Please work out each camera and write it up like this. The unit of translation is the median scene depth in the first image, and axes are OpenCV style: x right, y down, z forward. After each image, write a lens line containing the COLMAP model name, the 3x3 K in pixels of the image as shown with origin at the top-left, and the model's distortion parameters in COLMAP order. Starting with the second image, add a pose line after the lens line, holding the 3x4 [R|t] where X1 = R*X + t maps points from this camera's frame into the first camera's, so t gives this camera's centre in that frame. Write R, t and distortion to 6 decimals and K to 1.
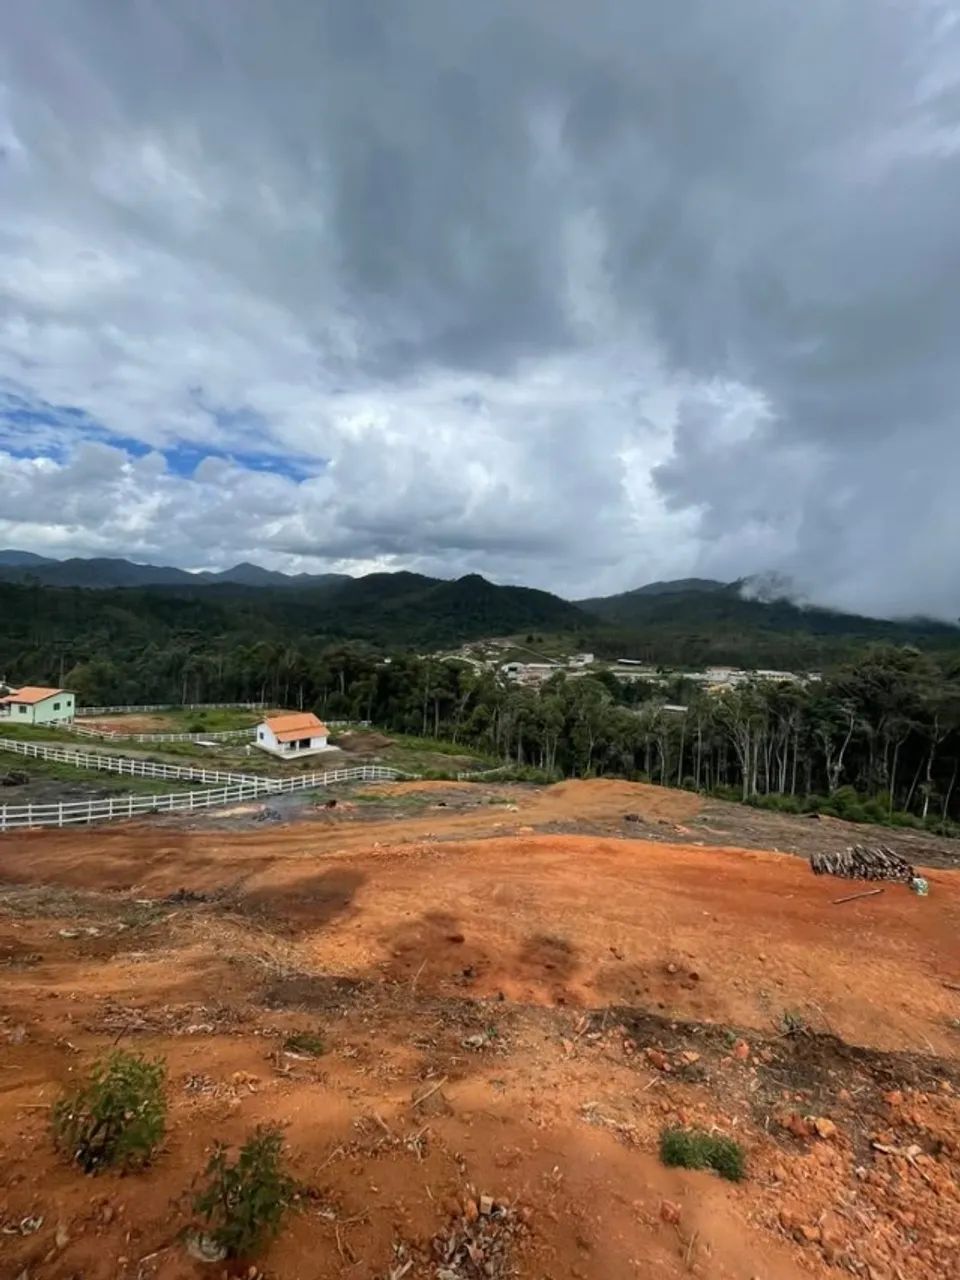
lens RADIAL K [[517.5, 0, 482.0], [0, 517.5, 640.5], [0, 0, 1]] dist [-0.003658, -0.000254]
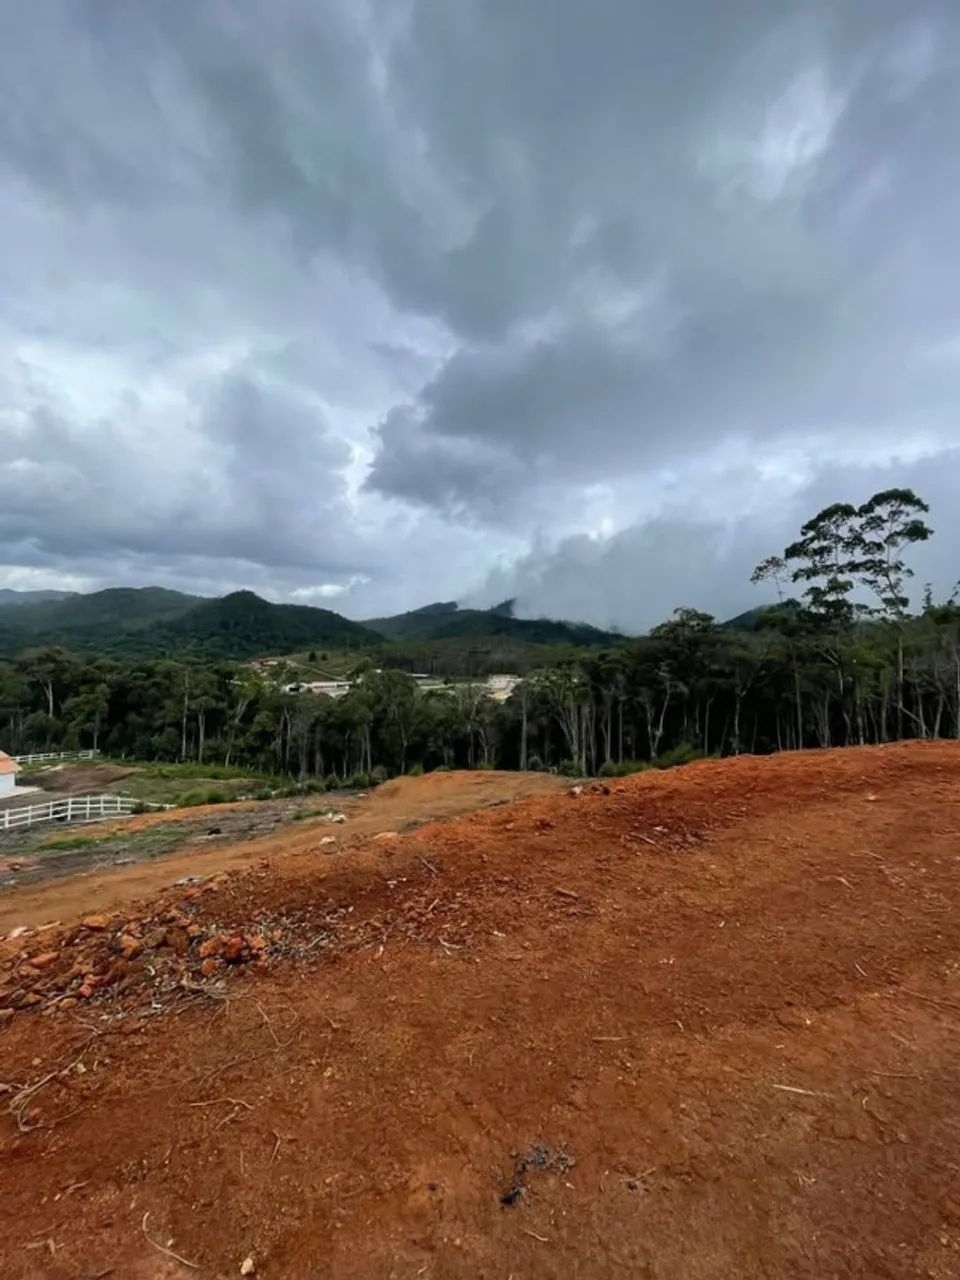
lens RADIAL K [[517.5, 0, 482.0], [0, 517.5, 640.5], [0, 0, 1]] dist [-0.003658, -0.000254]
pose [[0.915566, -0.021893, 0.401572, -0.012880], [0.037938, 0.998766, -0.032046, 0.057437], [-0.400374, 0.044575, 0.915267, 0.142925]]
